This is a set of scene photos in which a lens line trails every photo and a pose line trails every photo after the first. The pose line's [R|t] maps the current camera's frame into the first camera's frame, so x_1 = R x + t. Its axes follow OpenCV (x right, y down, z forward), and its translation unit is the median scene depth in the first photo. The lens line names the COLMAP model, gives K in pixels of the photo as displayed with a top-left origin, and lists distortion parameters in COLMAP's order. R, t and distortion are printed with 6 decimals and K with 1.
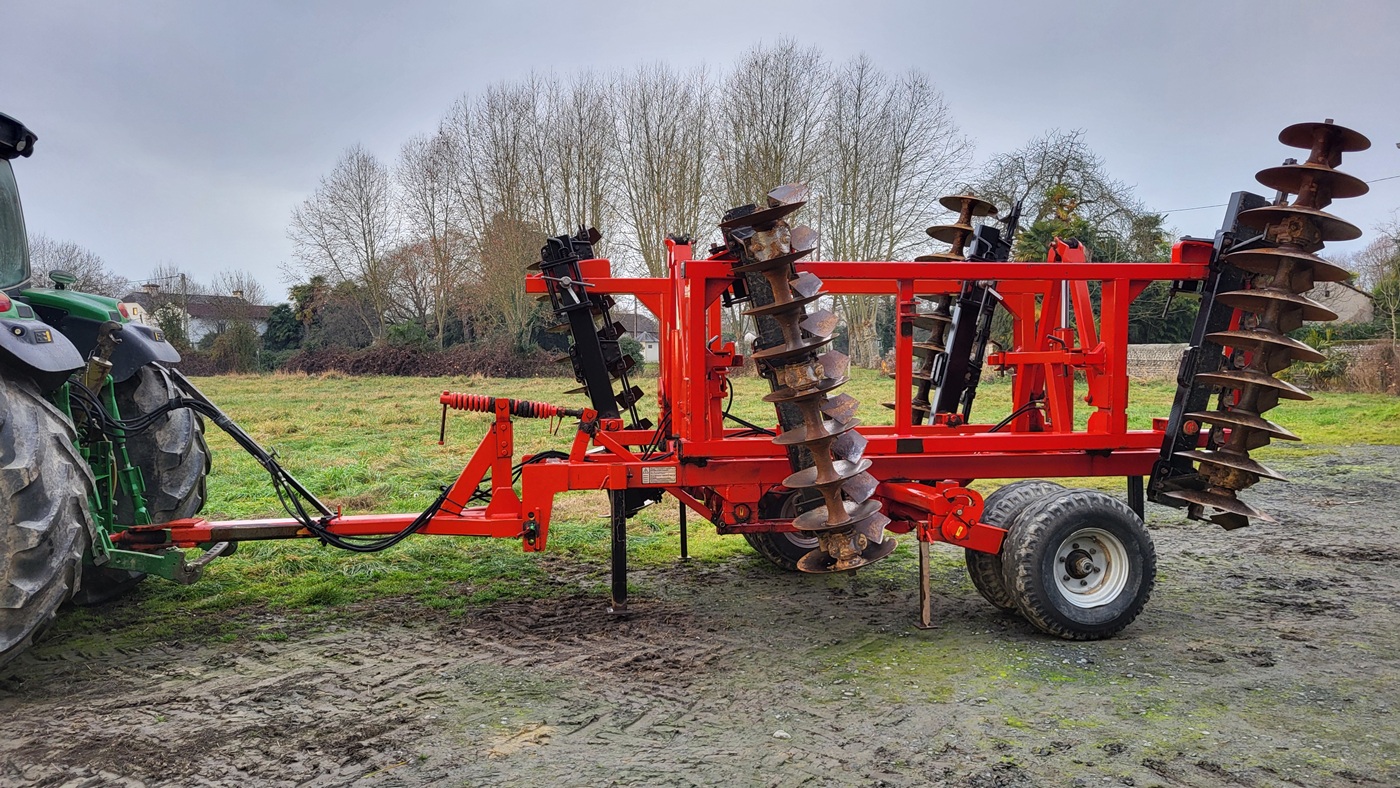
lens RADIAL K [[1076.0, 0, 687.9], [0, 1076.0, 396.6], [0, 0, 1]] dist [0.054812, -0.022832]
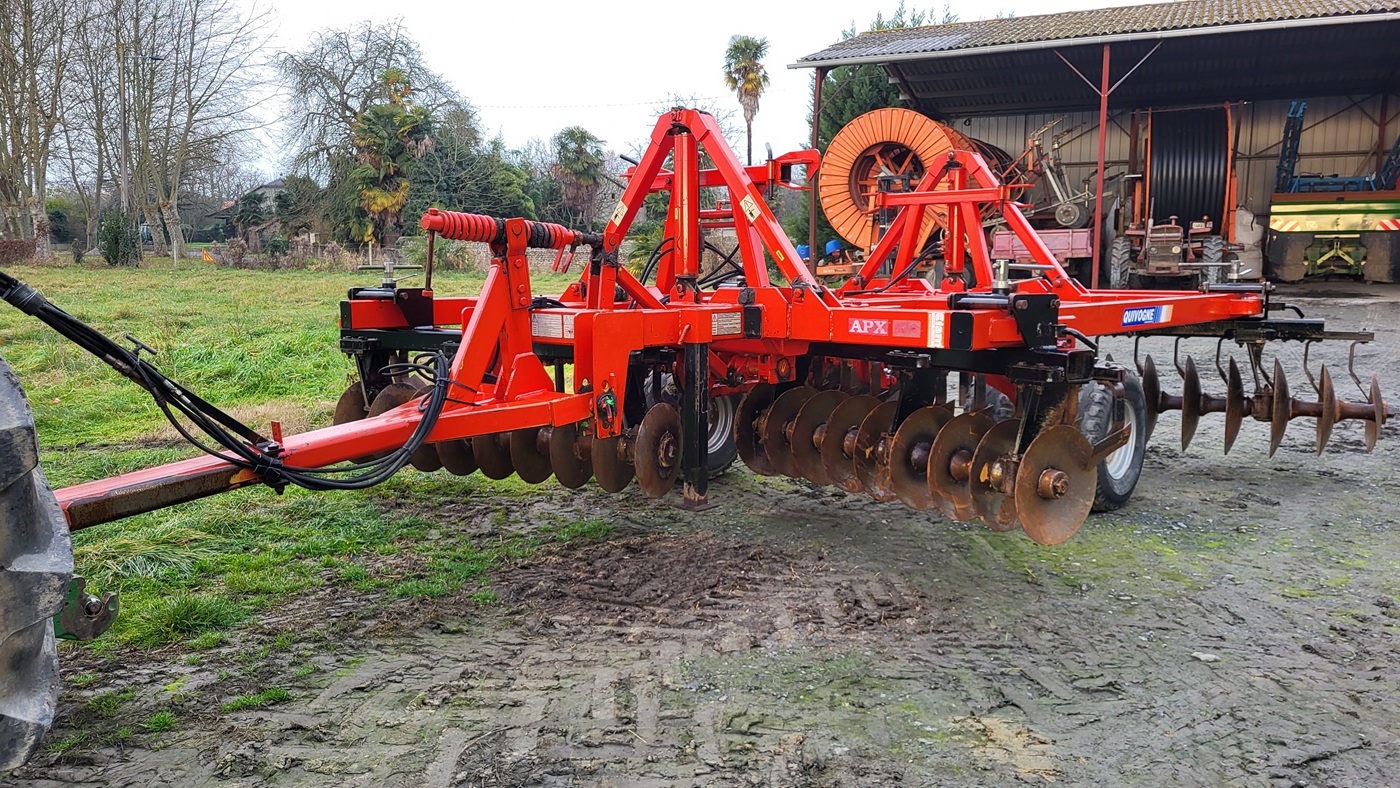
lens RADIAL K [[1076.0, 0, 697.7], [0, 1076.0, 391.2], [0, 0, 1]] dist [0.054812, -0.022832]
pose [[0.780233, -0.068195, 0.621761, -0.589965], [0.010253, 0.995300, 0.096298, 0.014537], [-0.625405, -0.068760, 0.777265, 0.476818]]
